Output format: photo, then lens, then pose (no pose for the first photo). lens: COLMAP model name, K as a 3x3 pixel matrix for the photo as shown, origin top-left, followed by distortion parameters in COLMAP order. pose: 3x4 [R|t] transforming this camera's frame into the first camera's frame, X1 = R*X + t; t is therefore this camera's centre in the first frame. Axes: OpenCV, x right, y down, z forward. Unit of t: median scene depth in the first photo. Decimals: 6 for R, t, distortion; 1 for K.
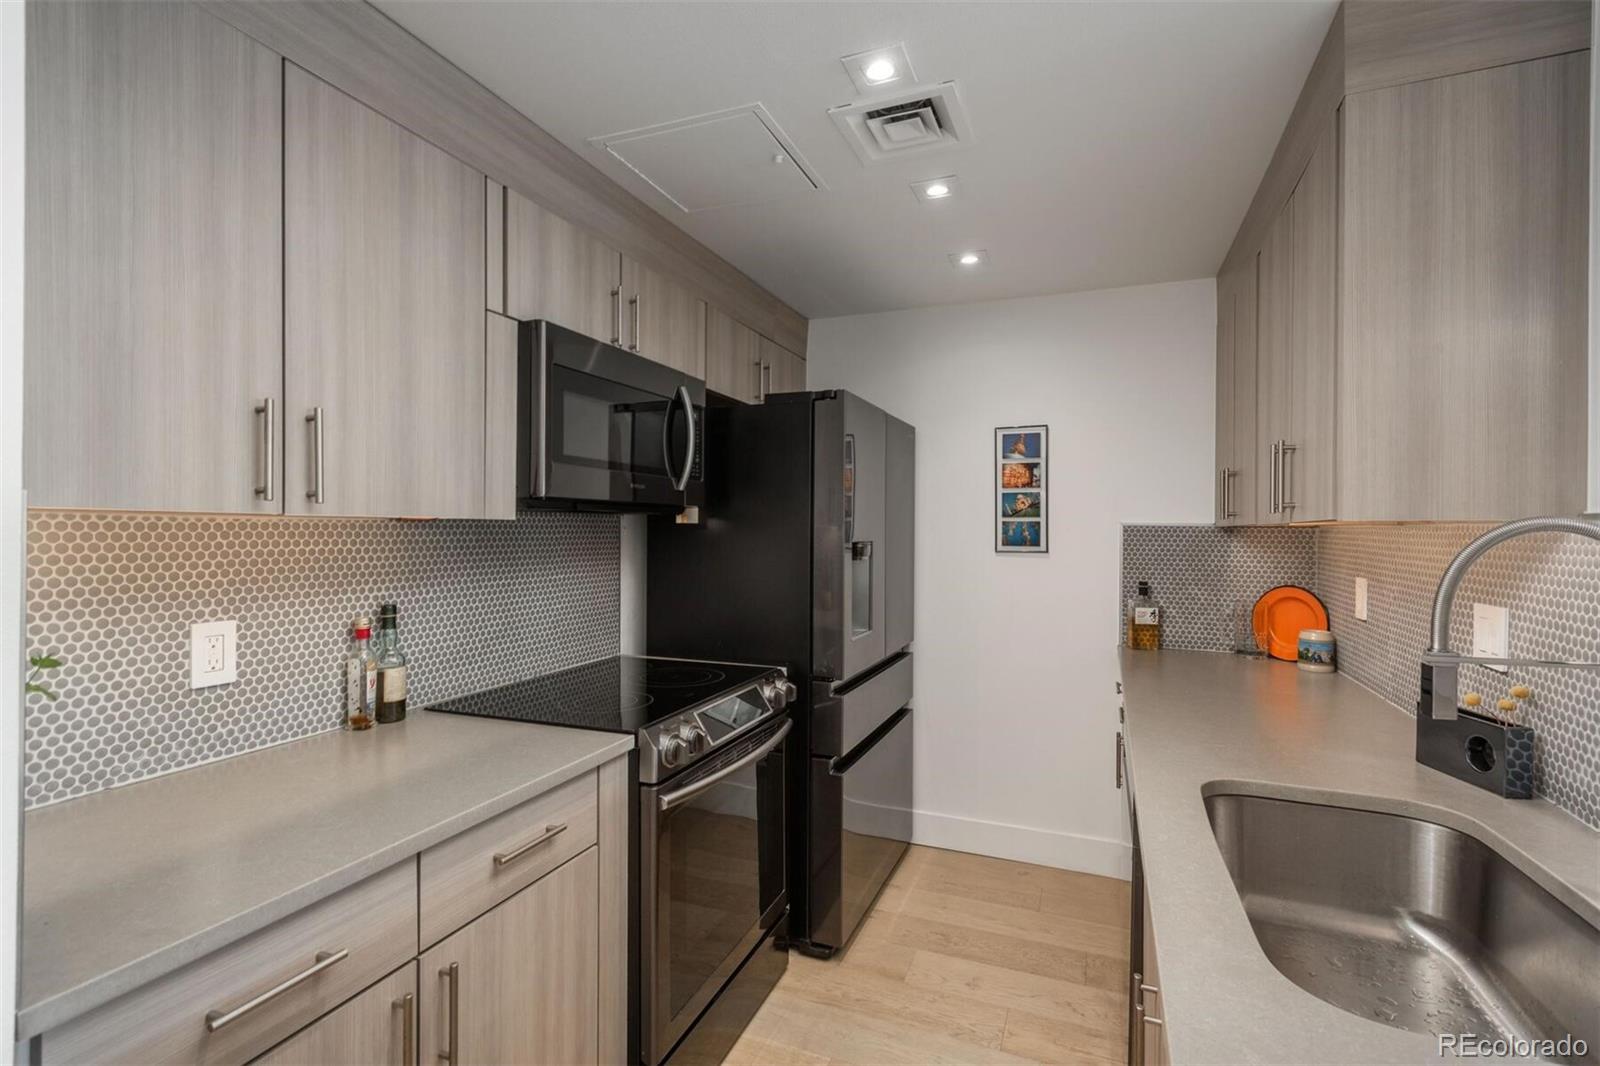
lens RADIAL K [[754.5, 0, 785.1], [0, 754.5, 535.2], [0, 0, 1]] dist [0.015507, -0.004073]
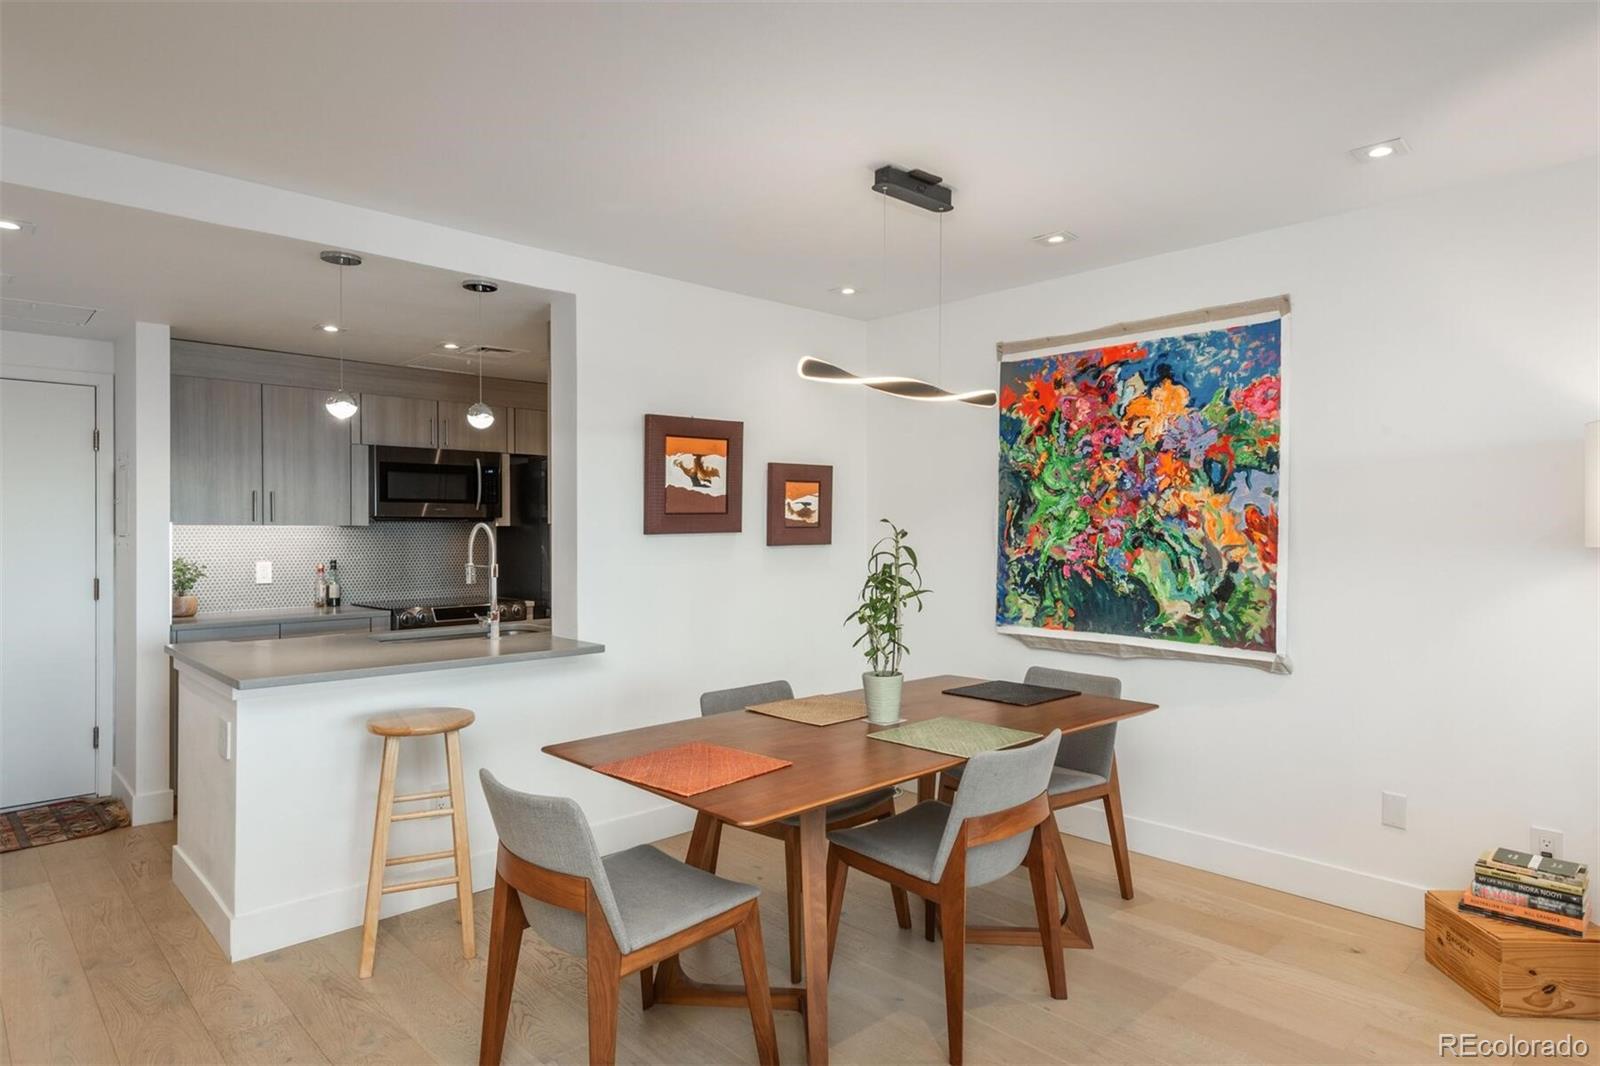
lens RADIAL K [[946.3, 0, 811.9], [0, 946.3, 527.5], [0, 0, 1]] dist [0.030071, -0.006872]
pose [[0.904613, -0.009416, -0.426130, 1.549756], [0.004610, 0.999914, -0.012308, 0.020759], [0.426210, 0.009170, 0.904578, -0.812747]]
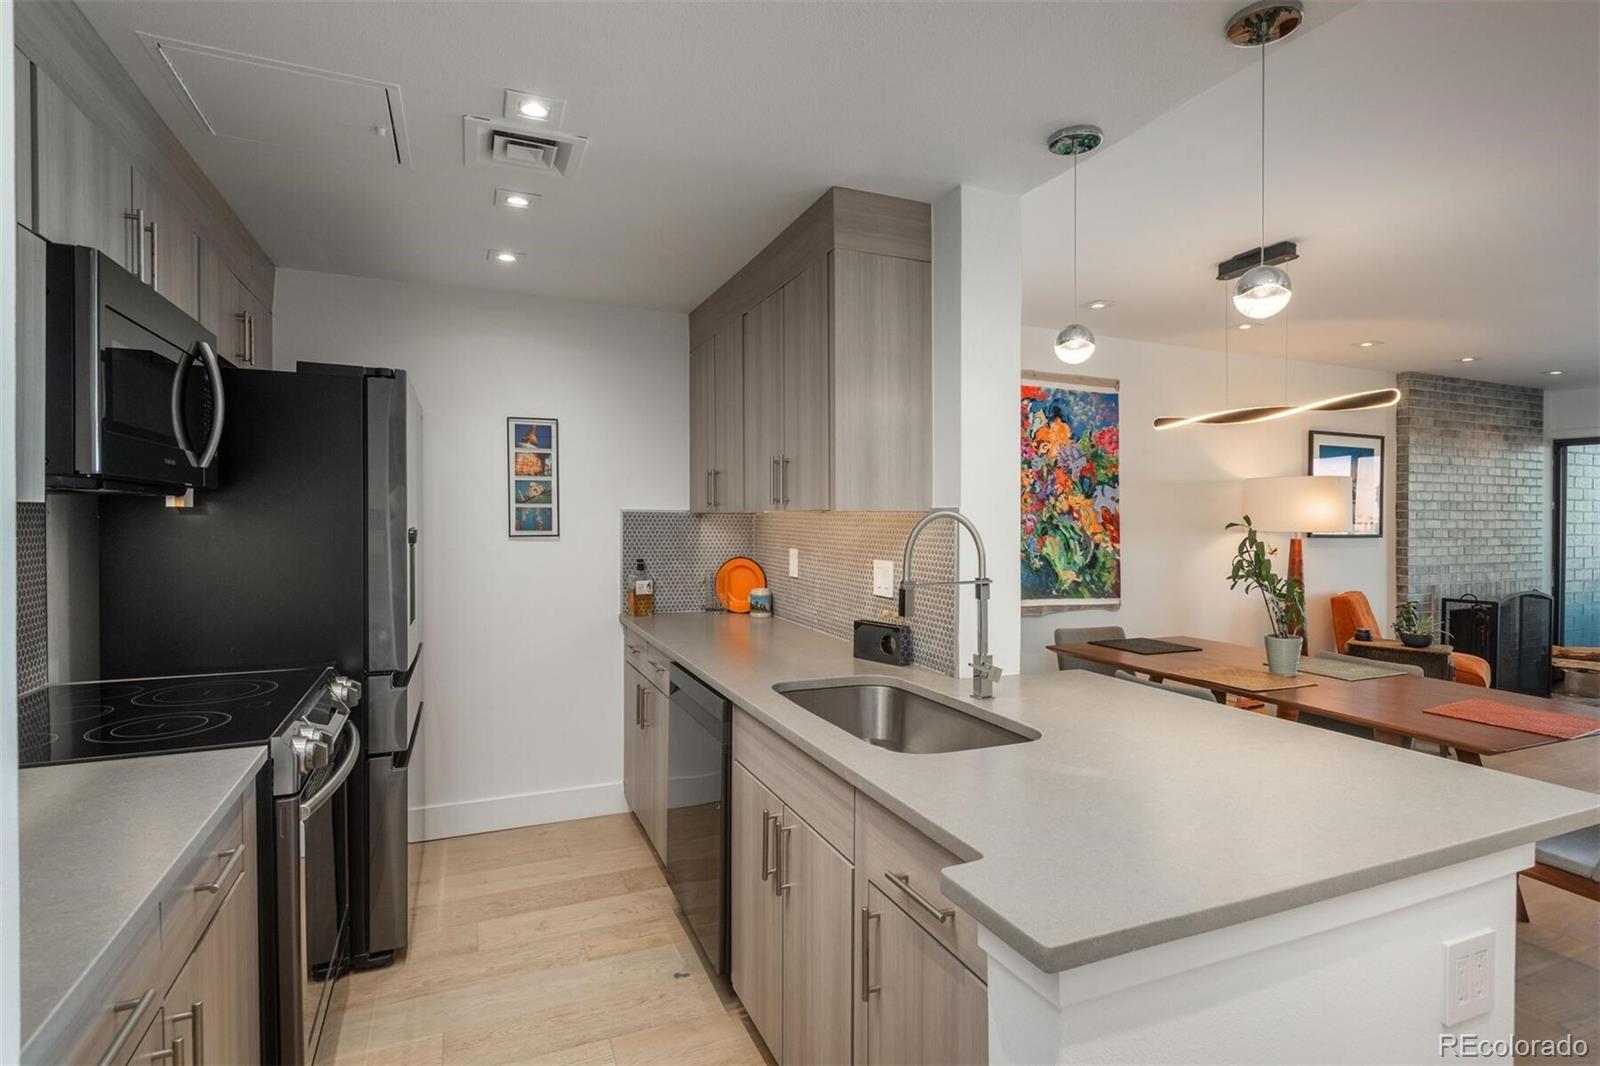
lens RADIAL K [[784.2, 0, 805.7], [0, 784.2, 520.5], [0, 0, 1]] dist [0.007074, 0.000170]
pose [[0.707572, -0.003562, 0.706632, -0.254236], [0.003217, 0.999993, 0.001820, -0.000560], [-0.706634, 0.000985, 0.707579, -0.070848]]
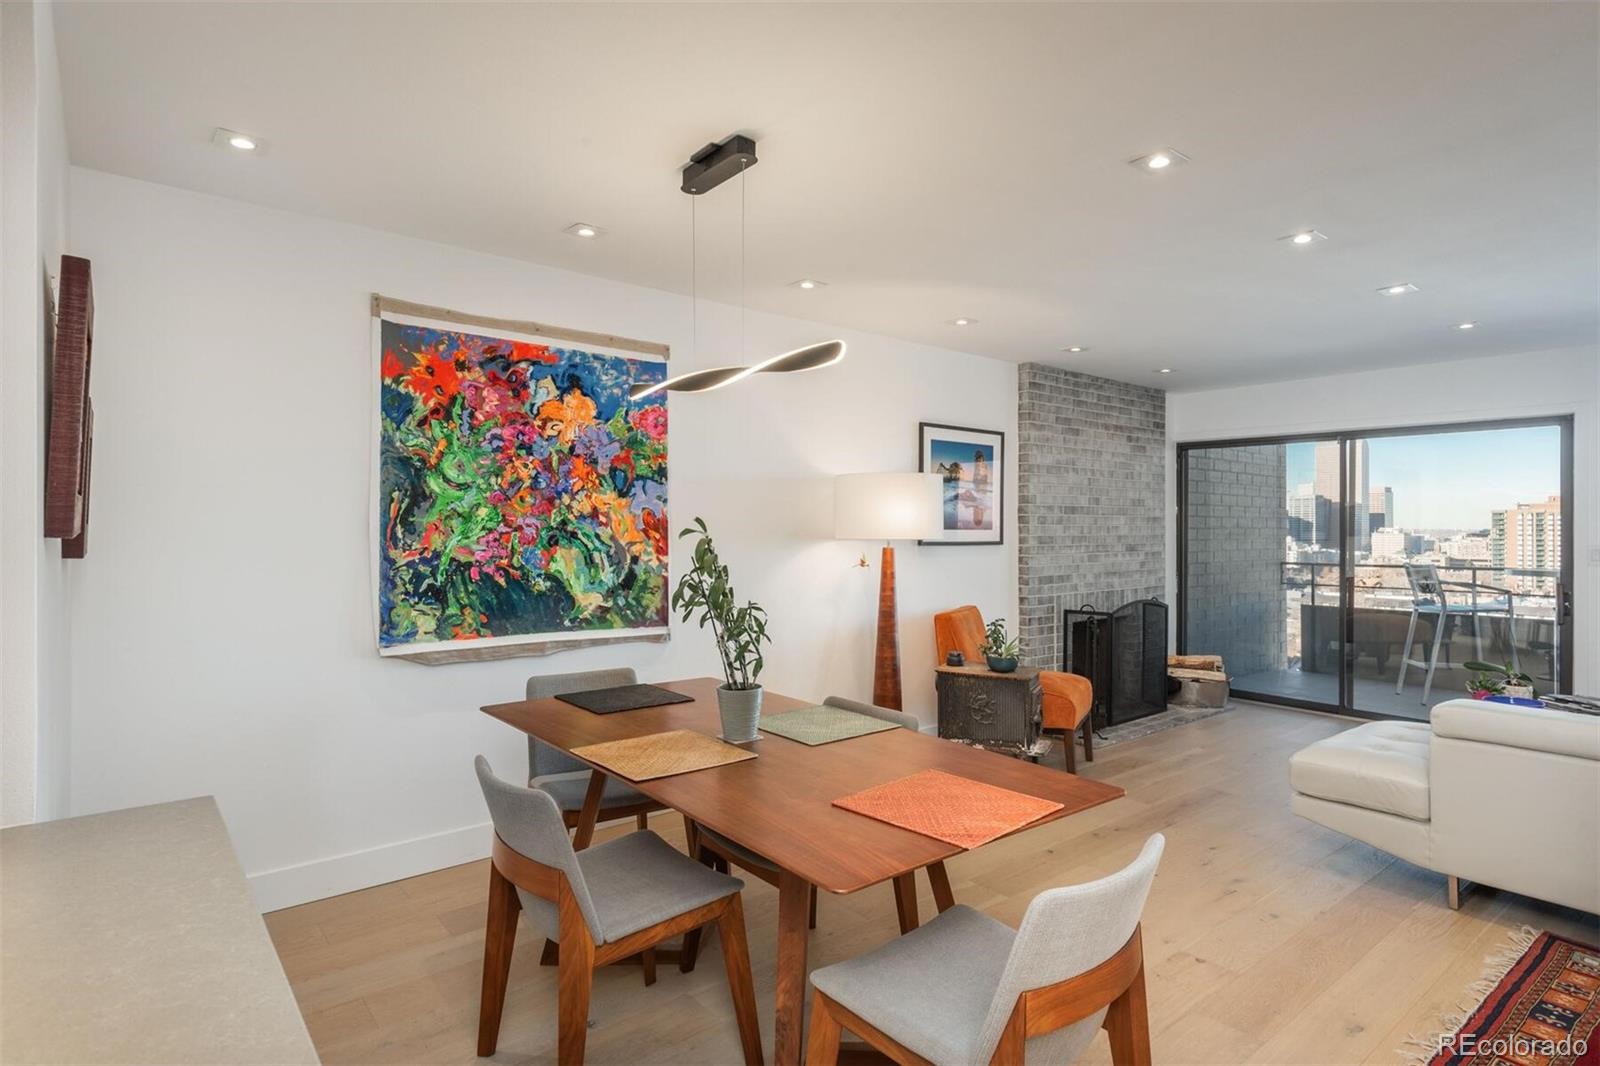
lens RADIAL K [[869.4, 0, 787.2], [0, 869.4, 519.5], [0, 0, 1]] dist [0.020986, -0.006440]
pose [[0.487666, 0.003991, 0.873021, 0.300096], [0.006361, 0.999947, -0.008125, 0.007109], [-0.873007, 0.009516, 0.487614, -0.245269]]
